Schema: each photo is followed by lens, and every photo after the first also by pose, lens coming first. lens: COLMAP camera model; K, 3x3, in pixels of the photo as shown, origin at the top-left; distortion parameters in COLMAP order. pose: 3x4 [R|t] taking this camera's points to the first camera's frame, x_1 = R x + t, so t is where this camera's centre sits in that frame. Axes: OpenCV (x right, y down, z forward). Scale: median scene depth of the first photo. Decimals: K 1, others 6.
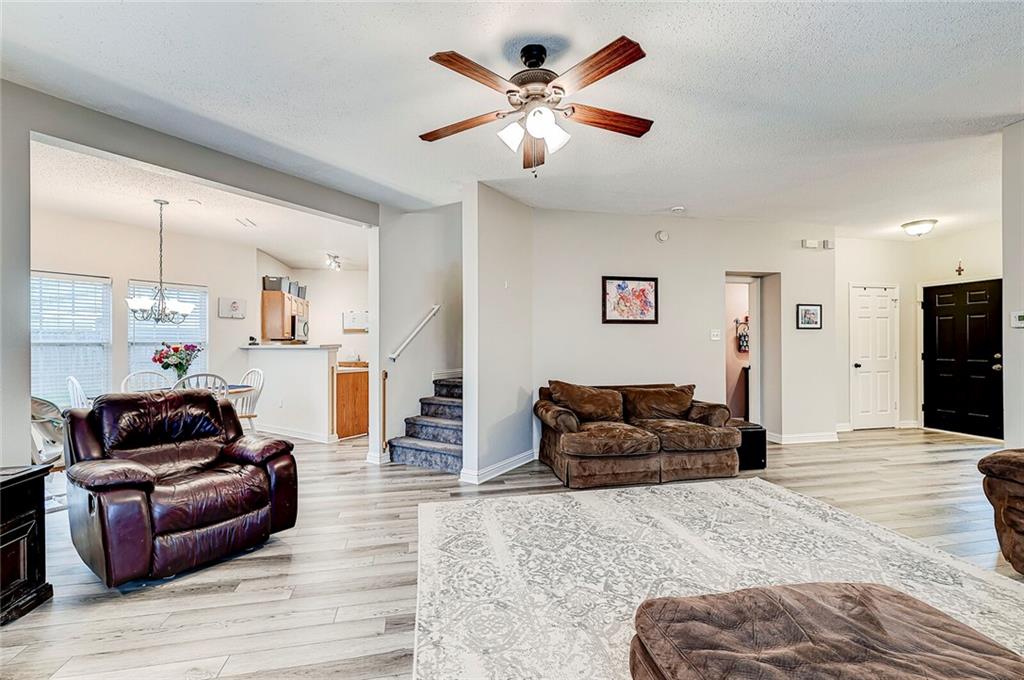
lens RADIAL K [[443.0, 0, 512.0], [0, 443.0, 340.0], [0, 0, 1]] dist [0.000123, -0.000066]
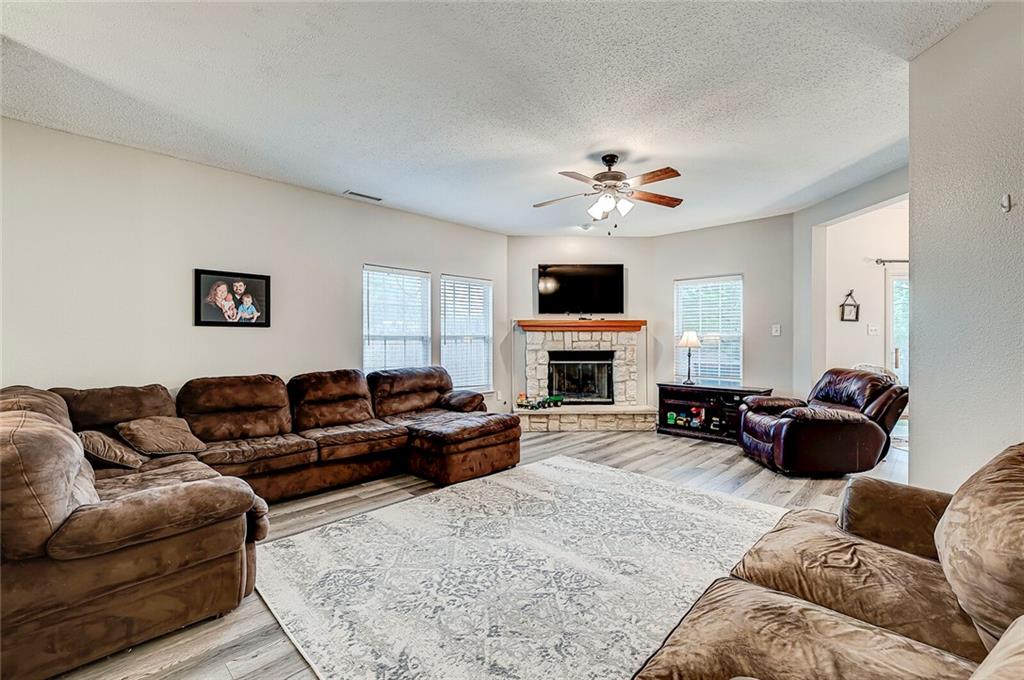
lens RADIAL K [[443.7, 0, 512.9], [0, 443.7, 342.4], [0, 0, 1]] dist [-0.003669, -0.000105]
pose [[-0.830295, 0.009926, -0.557236, 0.499651], [0.008742, 0.999950, 0.004786, 0.003748], [0.557256, -0.000898, -0.830340, 0.857838]]
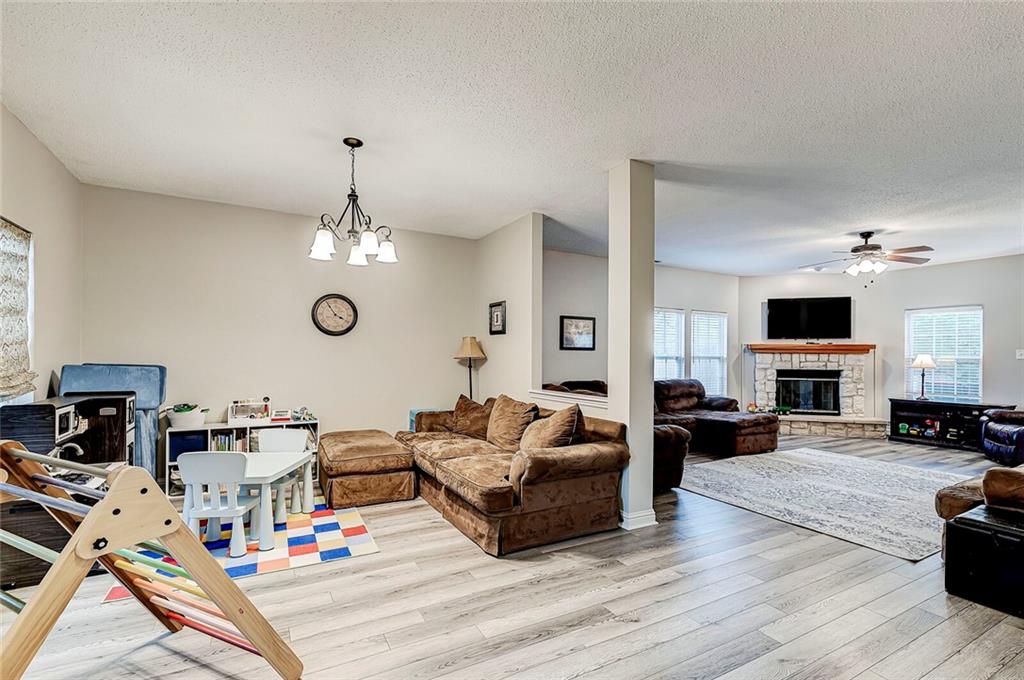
lens RADIAL K [[415.1, 0, 547.1], [0, 415.1, 356.4], [0, 0, 1]] dist [0.001631, -0.000121]
pose [[-0.963134, -0.003731, -0.268996, 0.913343], [-0.001655, 0.999967, -0.007945, 0.002428], [0.269016, -0.007207, -0.963109, 1.063438]]
